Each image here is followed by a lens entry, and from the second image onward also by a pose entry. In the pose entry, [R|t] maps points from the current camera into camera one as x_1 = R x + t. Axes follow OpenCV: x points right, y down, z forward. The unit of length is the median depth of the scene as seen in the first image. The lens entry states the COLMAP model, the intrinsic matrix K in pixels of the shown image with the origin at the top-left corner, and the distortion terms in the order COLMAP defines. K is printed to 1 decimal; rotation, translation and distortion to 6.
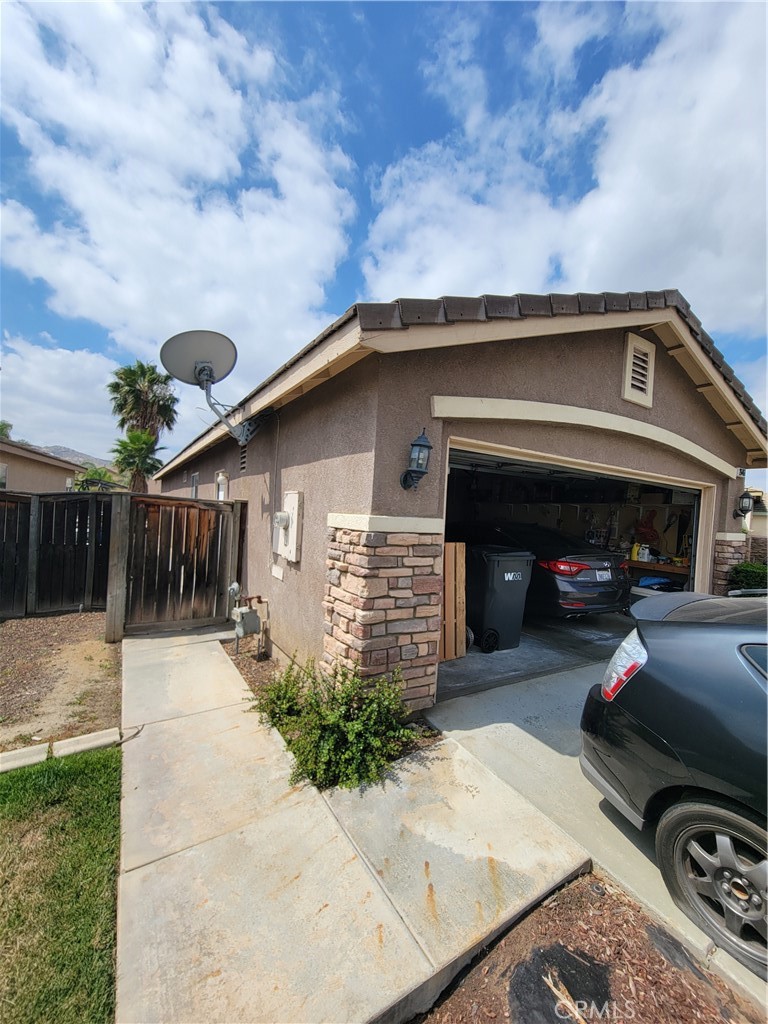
lens RADIAL K [[419.1, 0, 379.7], [0, 419.1, 514.4], [0, 0, 1]] dist [0.000621, -0.000937]
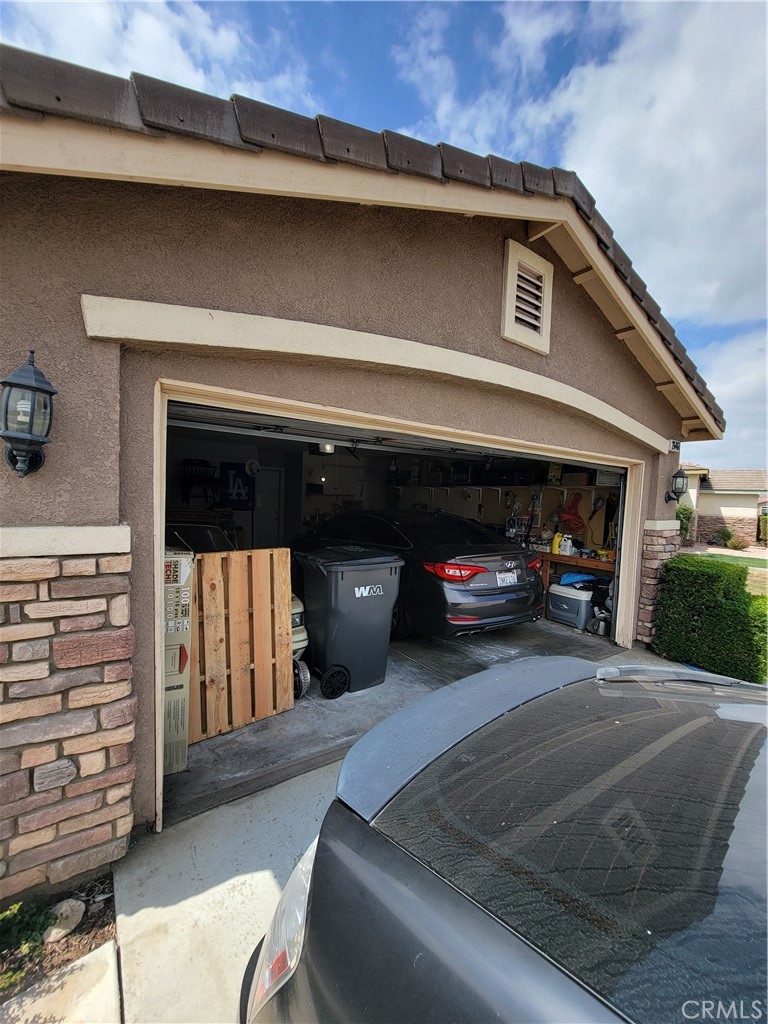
lens RADIAL K [[398.0, 0, 386.8], [0, 398.0, 513.4], [0, 0, 1]] dist [-0.002314, 0.000691]
pose [[0.998218, -0.025399, 0.053990, 0.284852], [0.023403, 0.999031, 0.037283, -0.011101], [-0.054885, -0.035953, 0.997845, 0.281169]]
